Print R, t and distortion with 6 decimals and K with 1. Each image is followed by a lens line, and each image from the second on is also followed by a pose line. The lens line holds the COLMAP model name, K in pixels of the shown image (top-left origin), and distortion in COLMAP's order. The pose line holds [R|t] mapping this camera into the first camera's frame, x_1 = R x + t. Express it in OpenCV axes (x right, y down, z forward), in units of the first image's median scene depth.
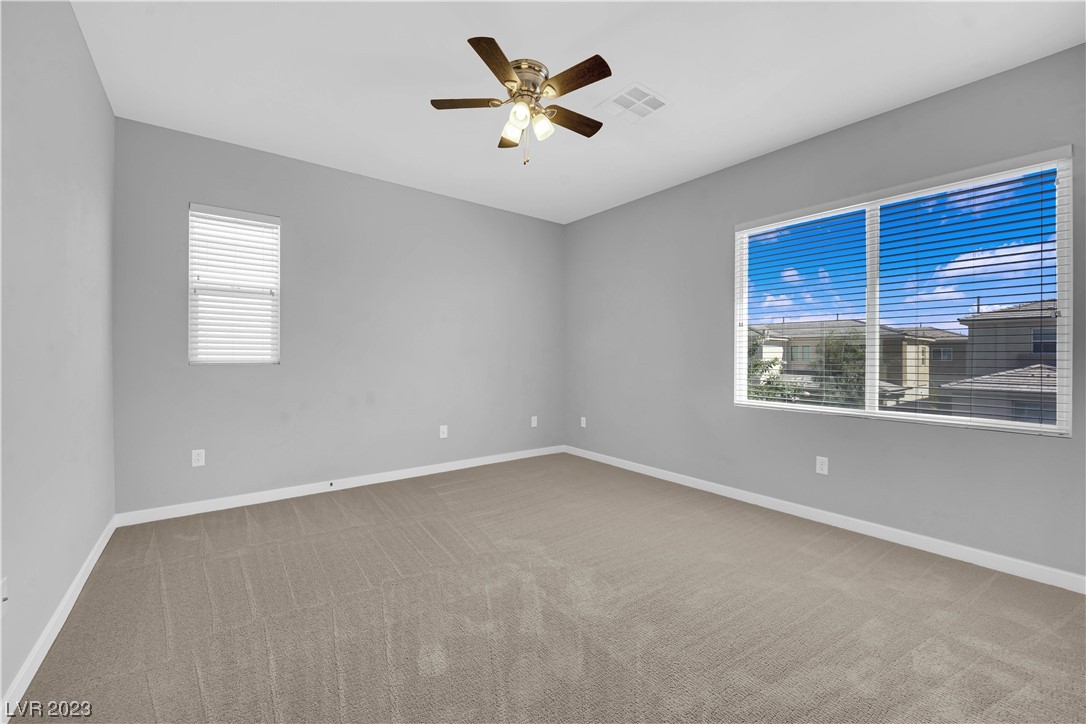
lens RADIAL K [[437.9, 0, 544.2], [0, 437.9, 359.3], [0, 0, 1]] dist [0.006183, -0.000484]
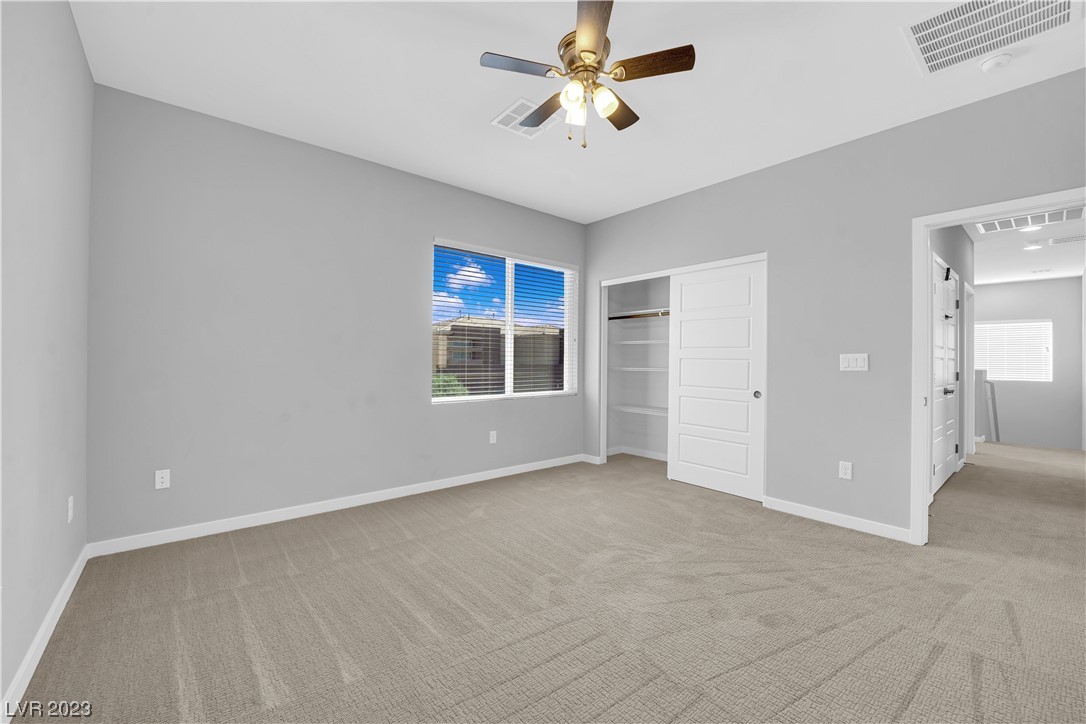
lens RADIAL K [[437.9, 0, 543.7], [0, 437.9, 359.5], [0, 0, 1]] dist [0.006183, -0.000484]
pose [[-0.018657, -0.004472, 0.999816, -0.883835], [0.005631, 0.999974, 0.004578, -0.010842], [-0.999810, 0.005715, -0.018631, 1.019032]]
